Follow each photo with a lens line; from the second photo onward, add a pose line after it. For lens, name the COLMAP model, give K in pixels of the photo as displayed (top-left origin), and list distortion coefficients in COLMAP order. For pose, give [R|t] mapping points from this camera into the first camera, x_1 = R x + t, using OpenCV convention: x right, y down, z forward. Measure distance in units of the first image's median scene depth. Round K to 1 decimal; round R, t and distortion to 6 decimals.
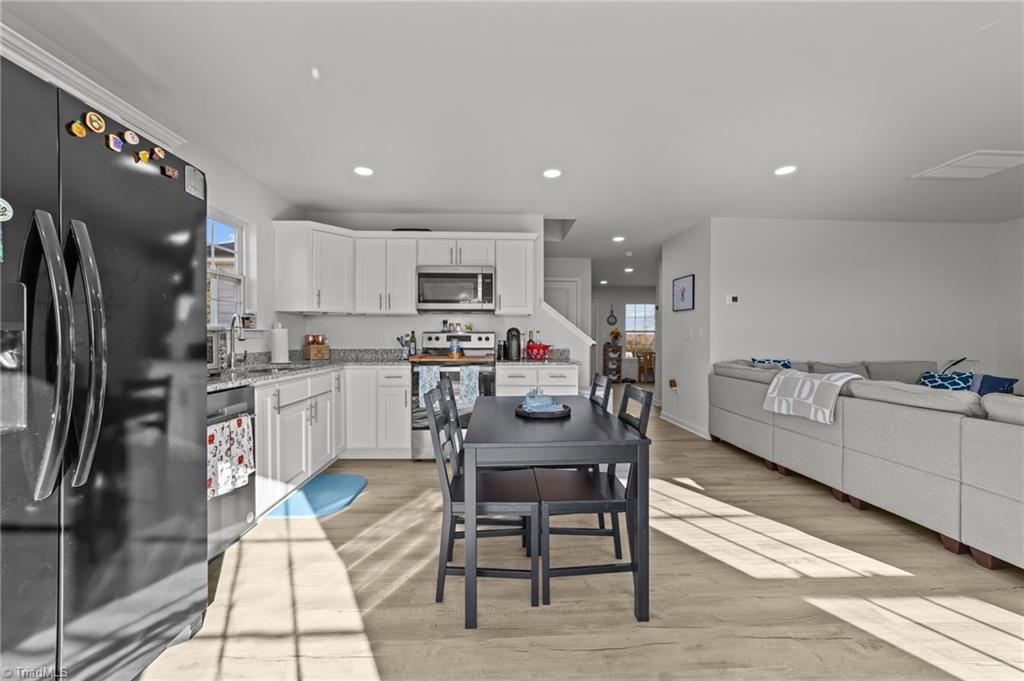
lens RADIAL K [[392.8, 0, 505.8], [0, 392.8, 338.8], [0, 0, 1]] dist [-0.001035, 0.000068]
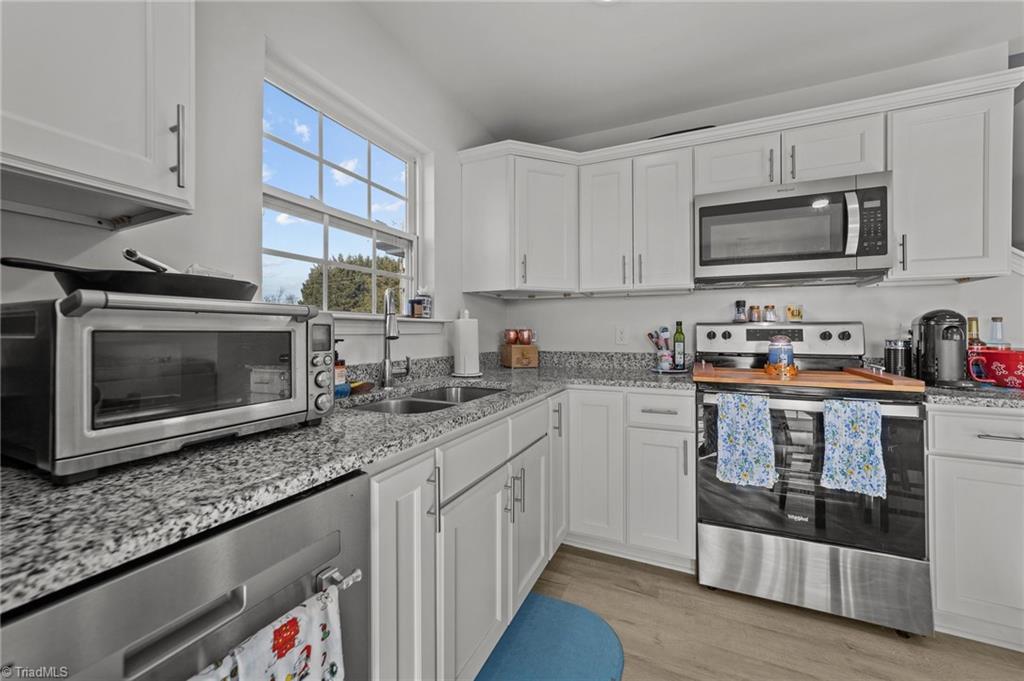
lens RADIAL K [[399.3, 0, 510.6], [0, 399.3, 331.4], [0, 0, 1]] dist [-0.003839, 0.000122]
pose [[0.894426, -0.002448, -0.447209, -0.207885], [-0.001293, 0.999967, -0.008059, -0.001126], [0.447213, 0.007787, 0.894393, 0.416403]]
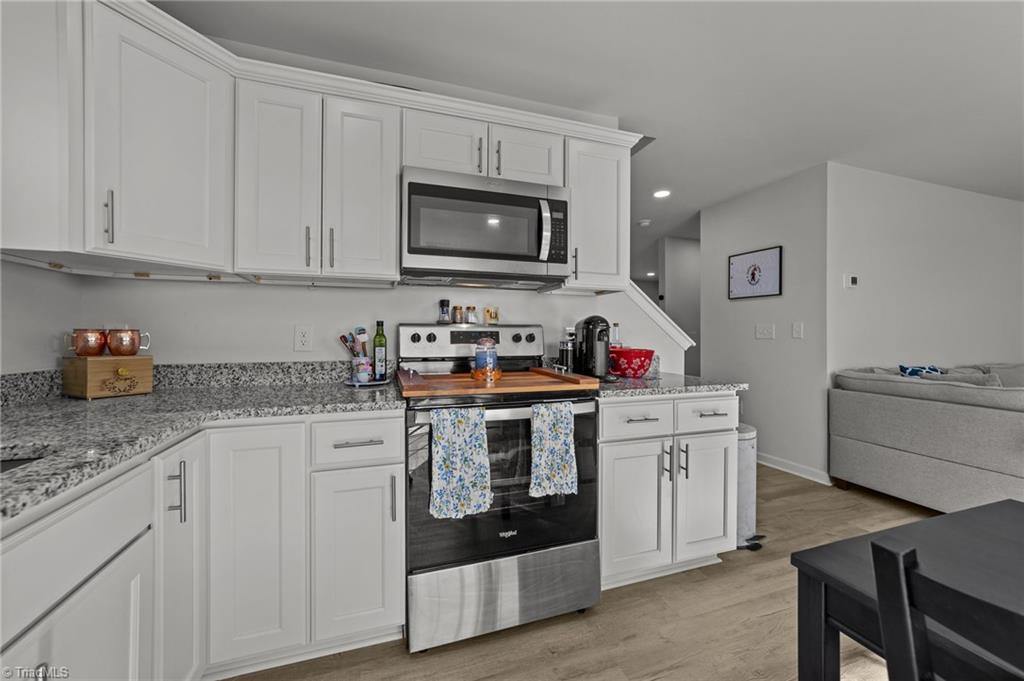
lens RADIAL K [[399.3, 0, 510.6], [0, 399.3, 331.4], [0, 0, 1]] dist [-0.003839, 0.000122]
pose [[0.958829, 0.002053, 0.283978, -0.234601], [0.001420, 0.999927, -0.012022, -0.002534], [-0.283982, 0.011930, 0.958755, 0.549789]]
